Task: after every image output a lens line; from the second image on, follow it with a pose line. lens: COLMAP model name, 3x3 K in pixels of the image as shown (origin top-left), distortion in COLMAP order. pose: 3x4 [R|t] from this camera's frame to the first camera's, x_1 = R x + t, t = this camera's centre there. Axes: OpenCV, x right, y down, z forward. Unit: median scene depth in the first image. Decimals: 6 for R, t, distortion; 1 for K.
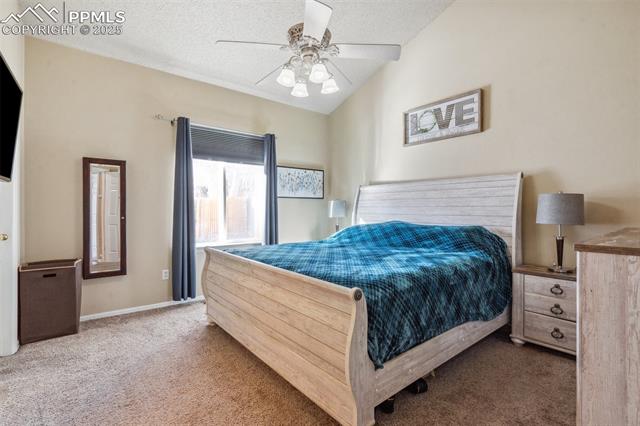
lens RADIAL K [[295.5, 0, 314.9], [0, 295.5, 210.1], [0, 0, 1]] dist [-0.009034, 0.004555]
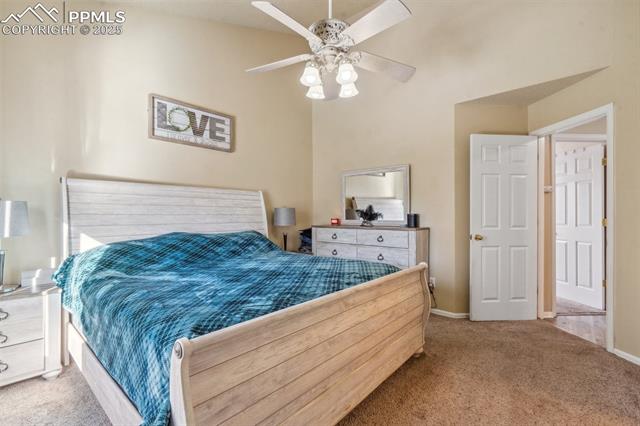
lens RADIAL K [[295.5, 0, 314.5], [0, 295.5, 216.1], [0, 0, 1]] dist [-0.009034, 0.004555]
pose [[-0.168813, -0.001868, 0.985646, -0.618350], [0.006775, 0.999972, 0.003055, -0.008546], [-0.985625, 0.007193, -0.168795, 0.804812]]
